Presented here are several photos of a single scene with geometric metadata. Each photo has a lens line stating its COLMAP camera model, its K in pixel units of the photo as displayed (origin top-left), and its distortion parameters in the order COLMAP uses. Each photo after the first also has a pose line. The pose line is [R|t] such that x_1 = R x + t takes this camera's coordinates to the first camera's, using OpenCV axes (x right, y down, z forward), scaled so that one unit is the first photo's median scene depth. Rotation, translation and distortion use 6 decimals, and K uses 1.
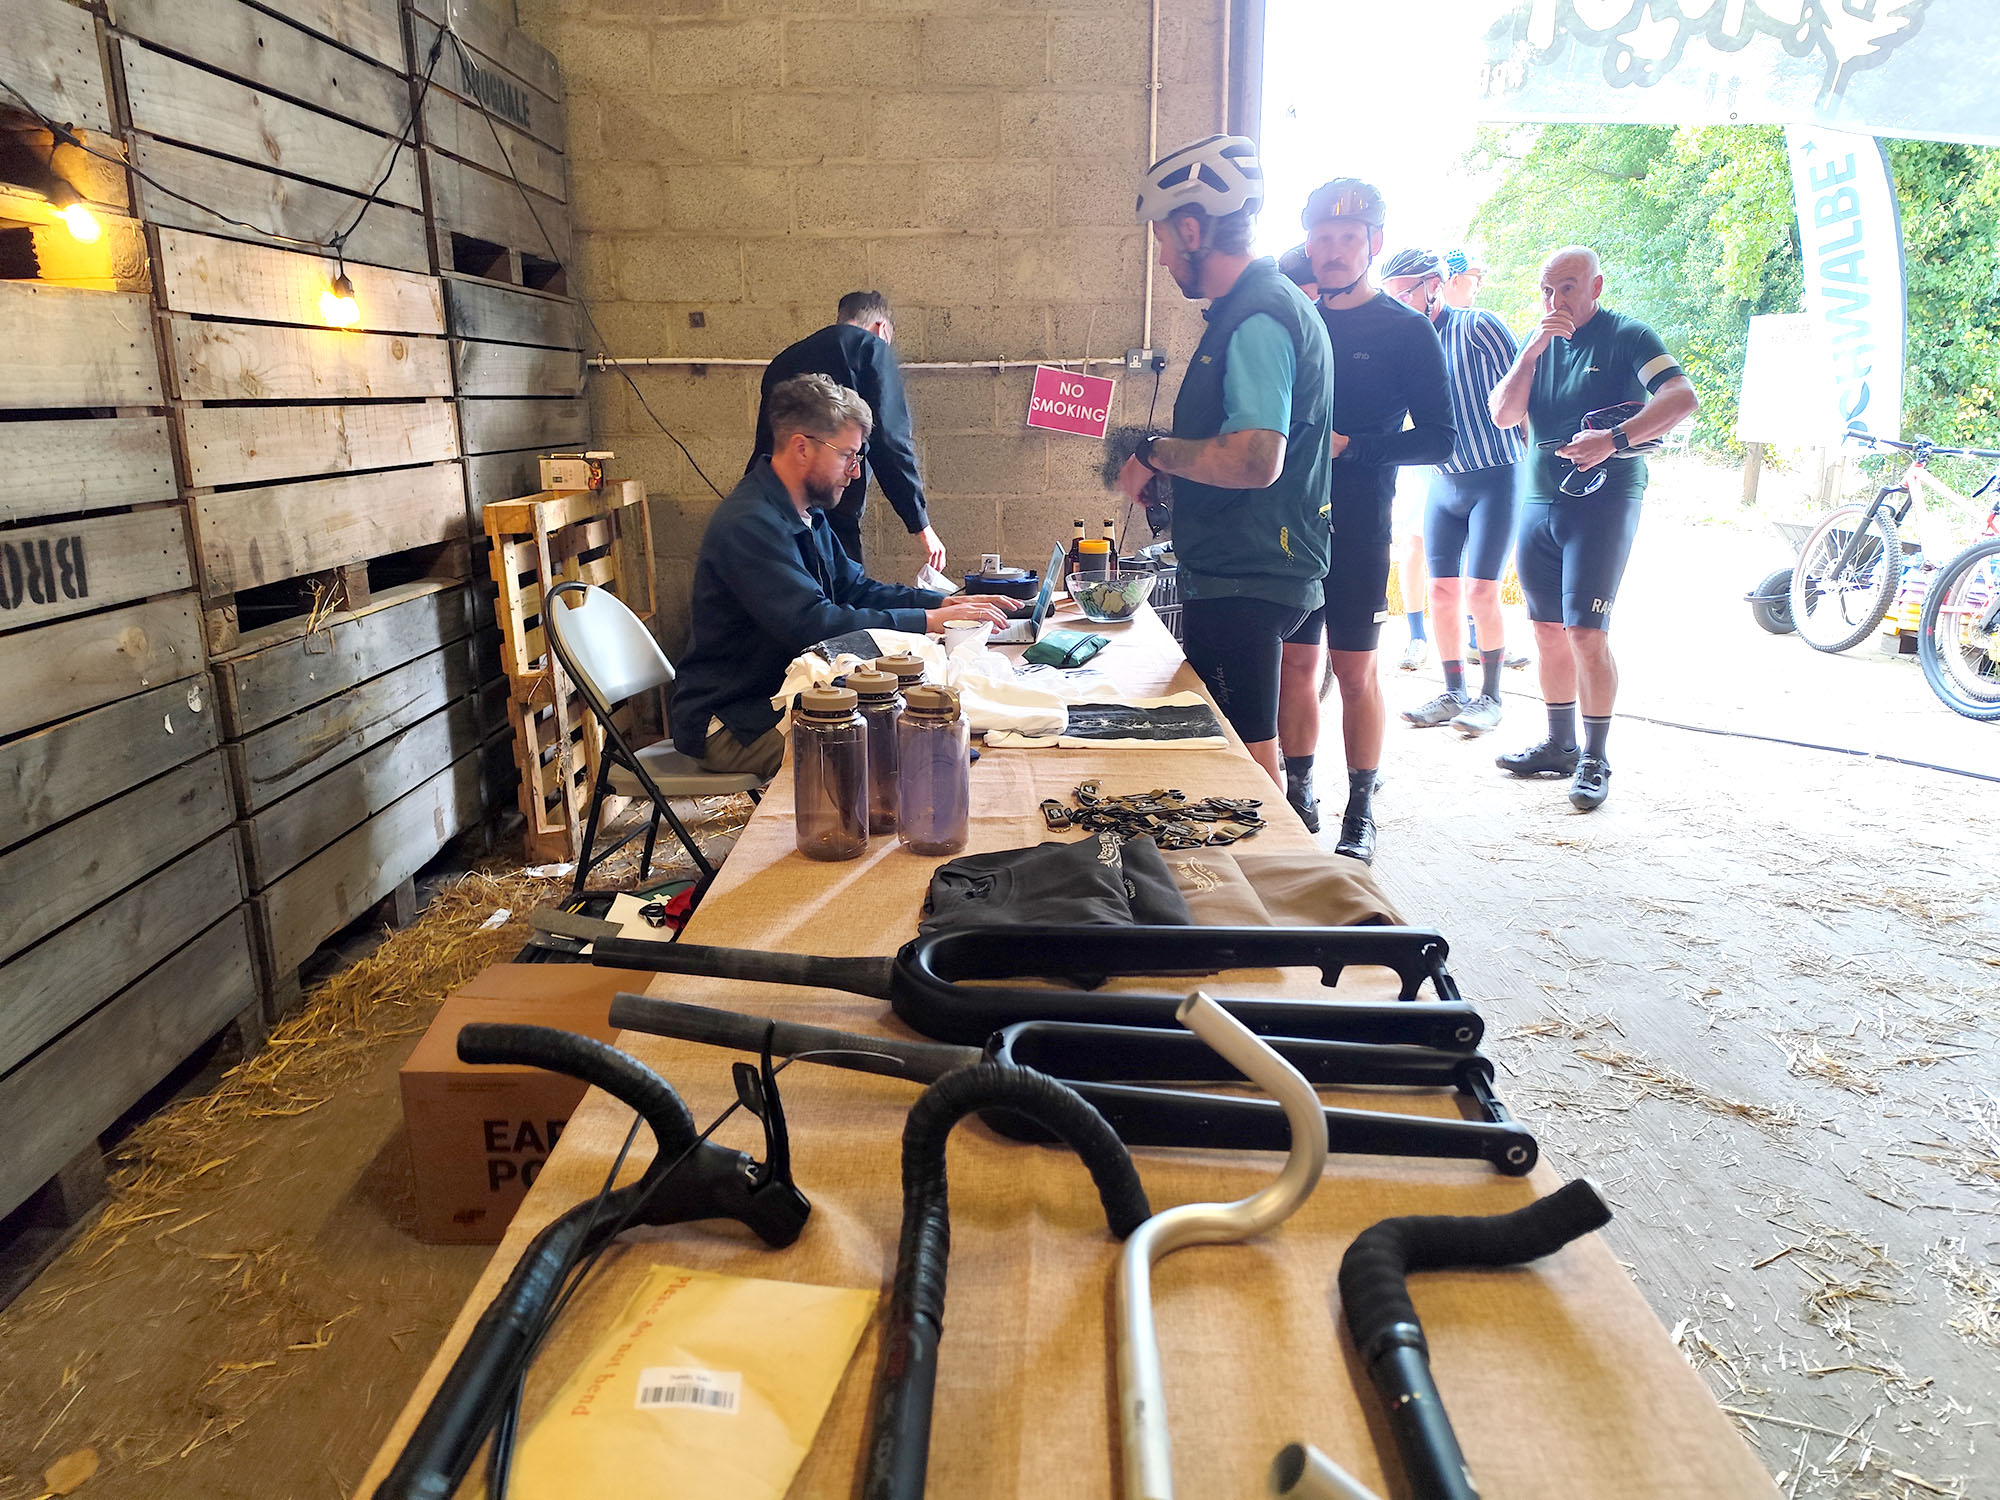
lens RADIAL K [[1392.5, 0, 1000.0], [0, 1392.5, 750.0], [0, 0, 1]] dist [-0.002158, -0.004346]
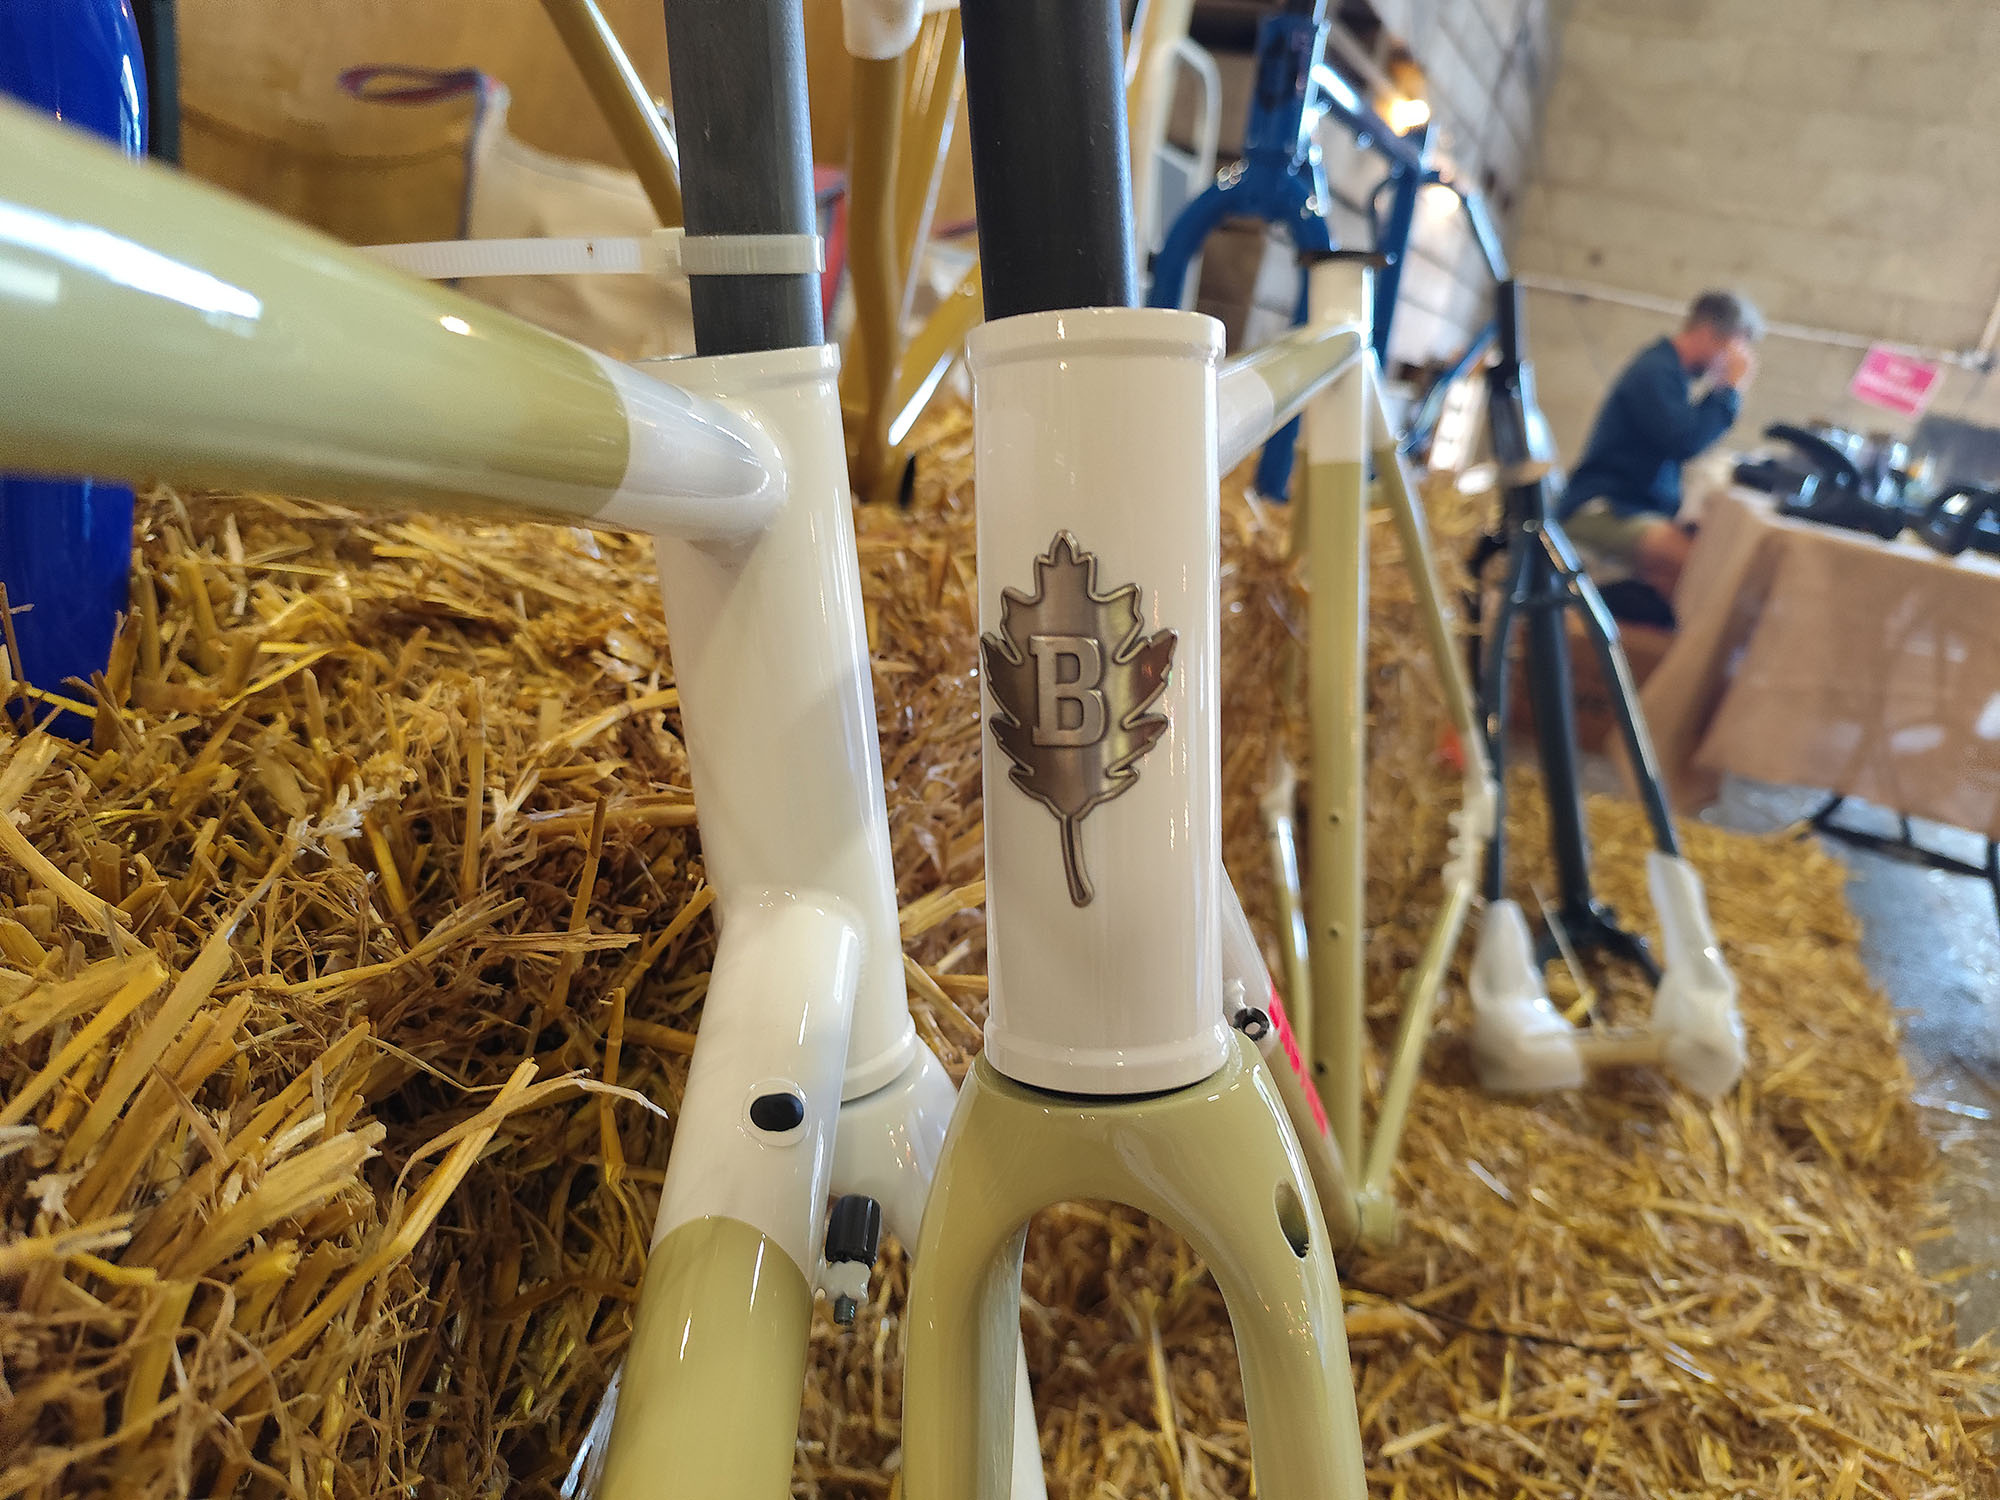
lens RADIAL K [[1392.5, 0, 1000.0], [0, 1392.5, 750.0], [0, 0, 1]] dist [-0.002158, -0.004346]
pose [[0.887331, 0.299540, -0.350599, -0.158675], [-0.295306, 0.953060, 0.066871, 0.269153], [0.354172, 0.044197, 0.934135, -0.510399]]
